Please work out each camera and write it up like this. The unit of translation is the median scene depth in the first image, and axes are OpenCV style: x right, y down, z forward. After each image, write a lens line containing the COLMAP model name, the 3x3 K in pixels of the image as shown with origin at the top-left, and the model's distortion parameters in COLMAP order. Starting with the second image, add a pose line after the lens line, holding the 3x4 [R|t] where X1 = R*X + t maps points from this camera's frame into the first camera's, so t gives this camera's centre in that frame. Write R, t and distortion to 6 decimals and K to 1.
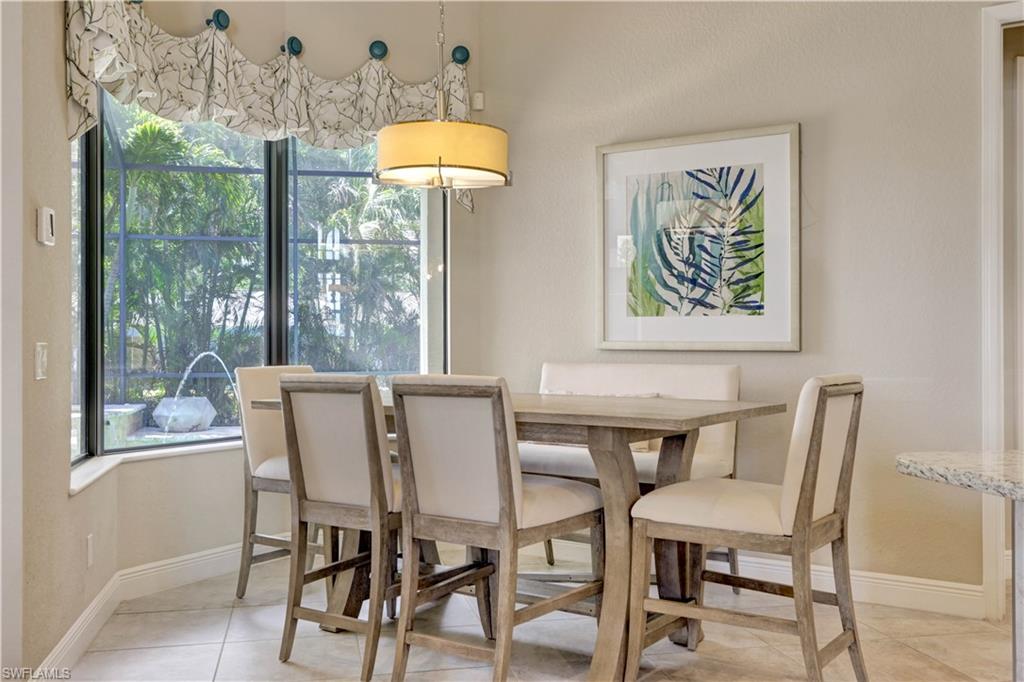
lens RADIAL K [[998.0, 0, 502.9], [0, 998.0, 332.3], [0, 0, 1]] dist [0.022145, 0.000000]
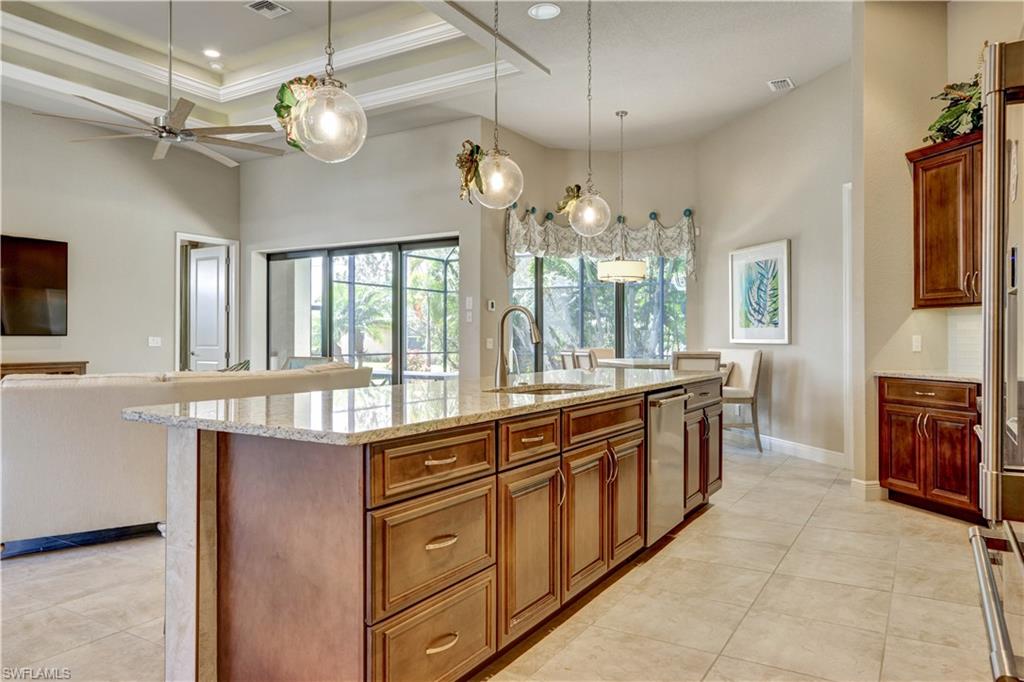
lens RADIAL K [[699.3, 0, 511.3], [0, 699.3, 326.5], [0, 0, 1]] dist [-0.017714, 0.017573]
pose [[0.735802, -0.011001, -0.677108, 0.840933], [0.004501, 0.999925, -0.011354, -0.003906], [0.677182, 0.005307, 0.735796, -0.498918]]
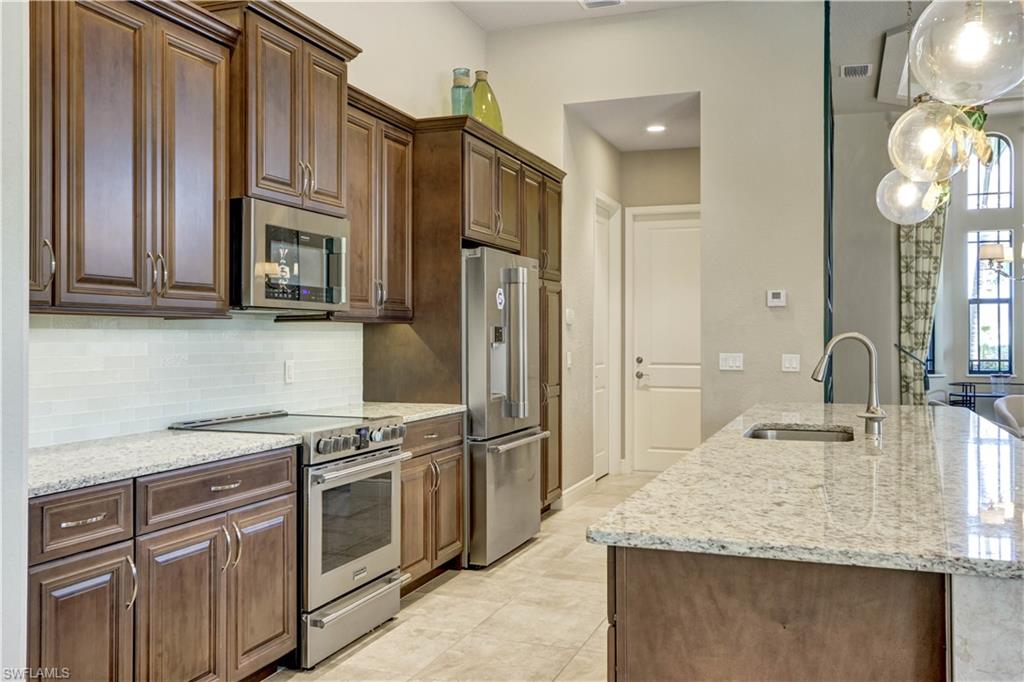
lens RADIAL K [[898.6, 0, 514.5], [0, 898.6, 337.8], [0, 0, 1]] dist [0.011528, 0.021659]
pose [[-0.851445, 0.000527, 0.524444, 0.209528], [-0.002841, 0.999980, -0.005616, -0.025143], [-0.524437, -0.006272, -0.851426, 0.806602]]
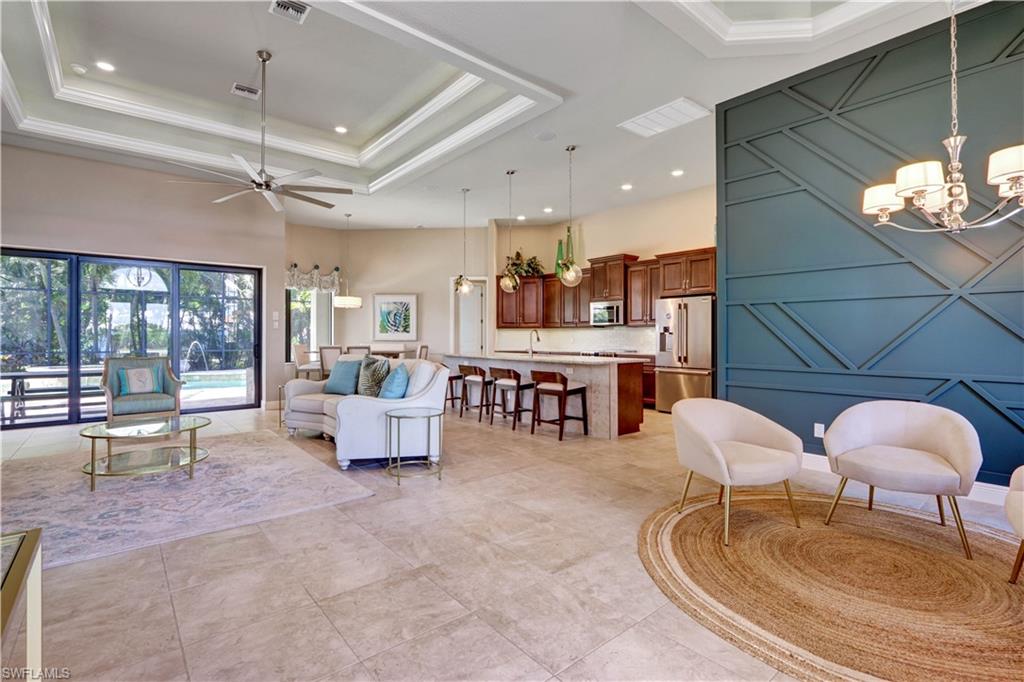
lens RADIAL K [[473.9, 0, 510.3], [0, 473.9, 333.7], [0, 0, 1]] dist [-0.019106, 0.001532]
pose [[0.879996, 0.003812, 0.474967, -0.387639], [-0.005200, 0.999985, 0.001608, -0.020615], [-0.474953, -0.003885, 0.880002, -1.210034]]
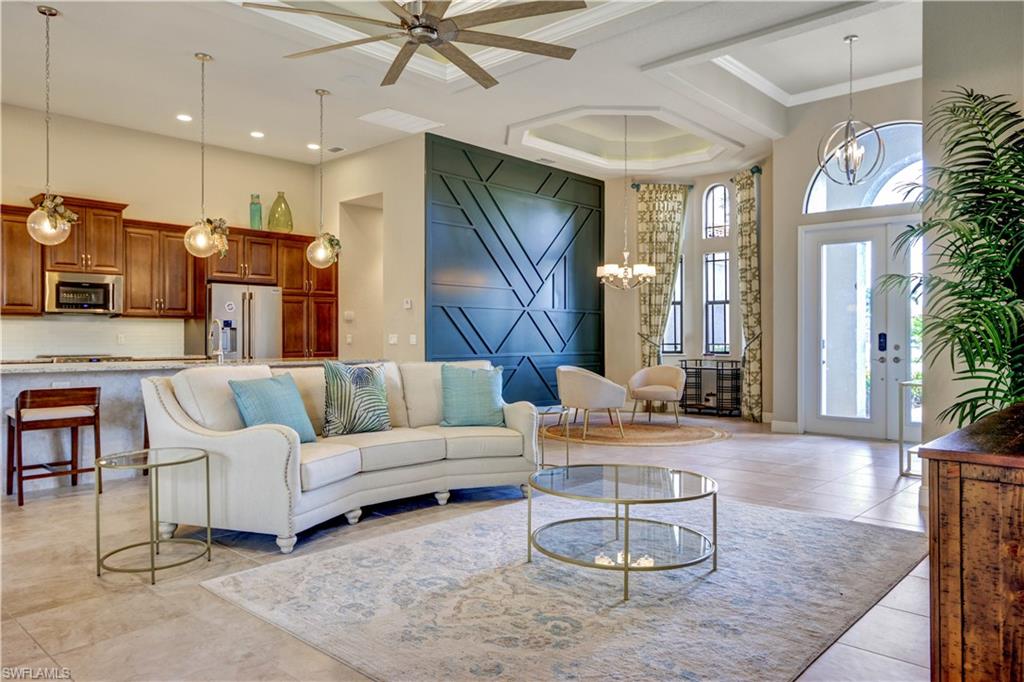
lens RADIAL K [[699.3, 0, 509.8], [0, 699.3, 341.9], [0, 0, 1]] dist [-0.017714, 0.017573]
pose [[-0.580245, -0.001888, 0.814440, -1.076293], [-0.005021, 0.999987, -0.001259, 0.010187], [-0.814426, -0.004820, -0.580247, 0.349902]]
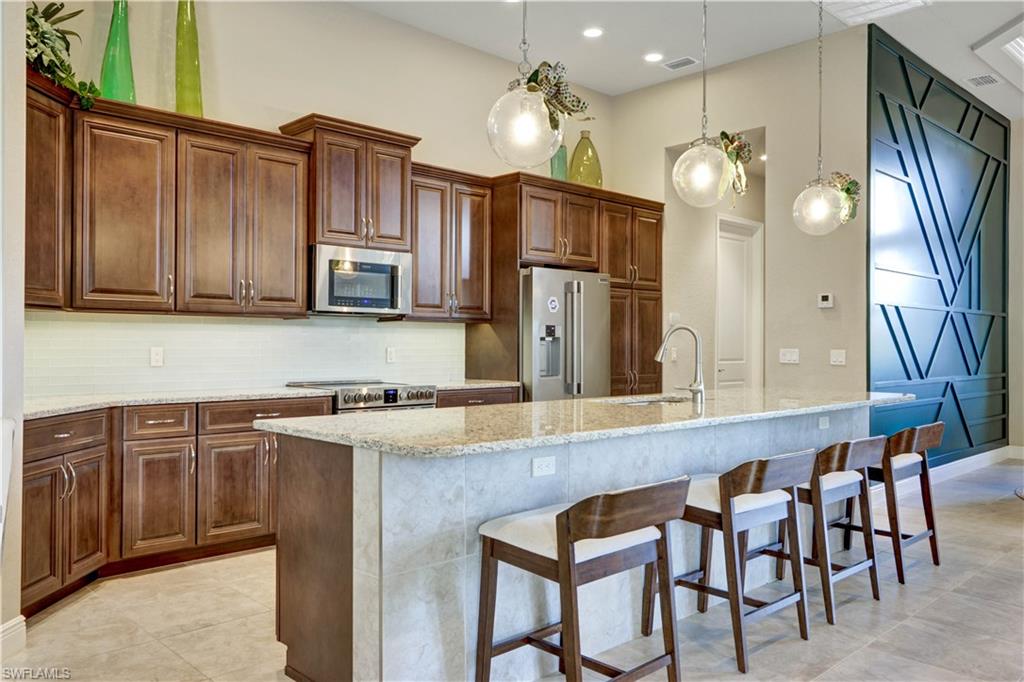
lens RADIAL K [[786.2, 0, 518.7], [0, 786.2, 346.8], [0, 0, 1]] dist [-0.000153, 0.024445]
pose [[-0.541317, -0.003378, 0.840812, -0.248153], [-0.009242, 0.999955, -0.001933, -0.006868], [-0.840768, -0.008817, -0.541324, 0.632385]]
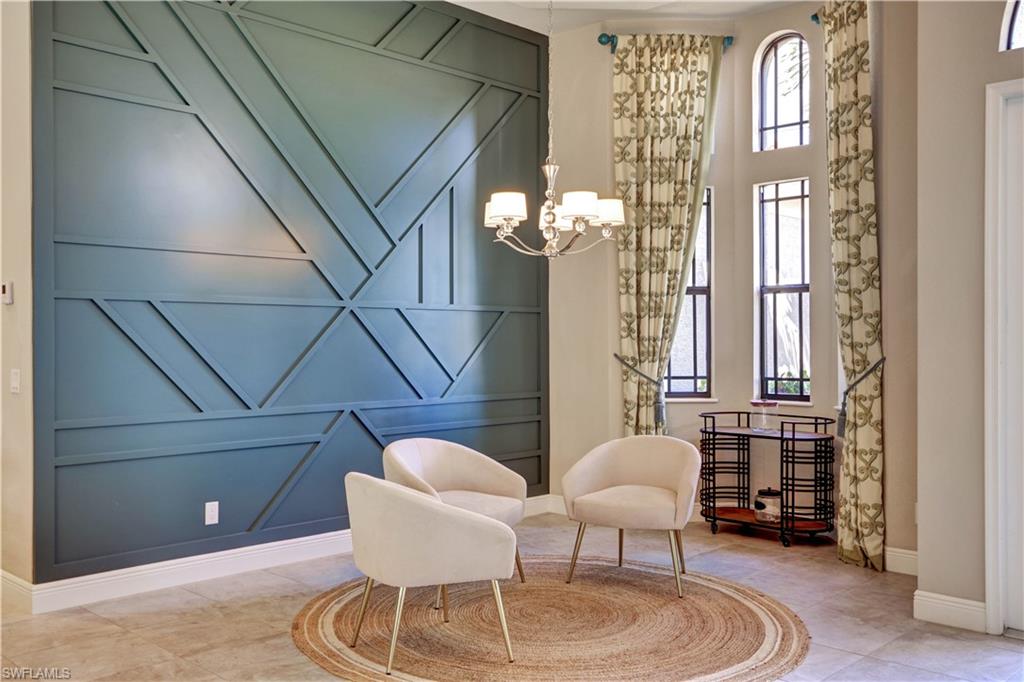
lens RADIAL K [[921.0, 0, 511.8], [0, 921.0, 342.2], [0, 0, 1]] dist [-0.003079, 0.015706]
pose [[-0.561855, 0.000311, 0.827236, -0.539934], [-0.004881, 0.999981, -0.003691, -0.036430], [-0.827222, -0.006111, -0.561842, -0.391385]]
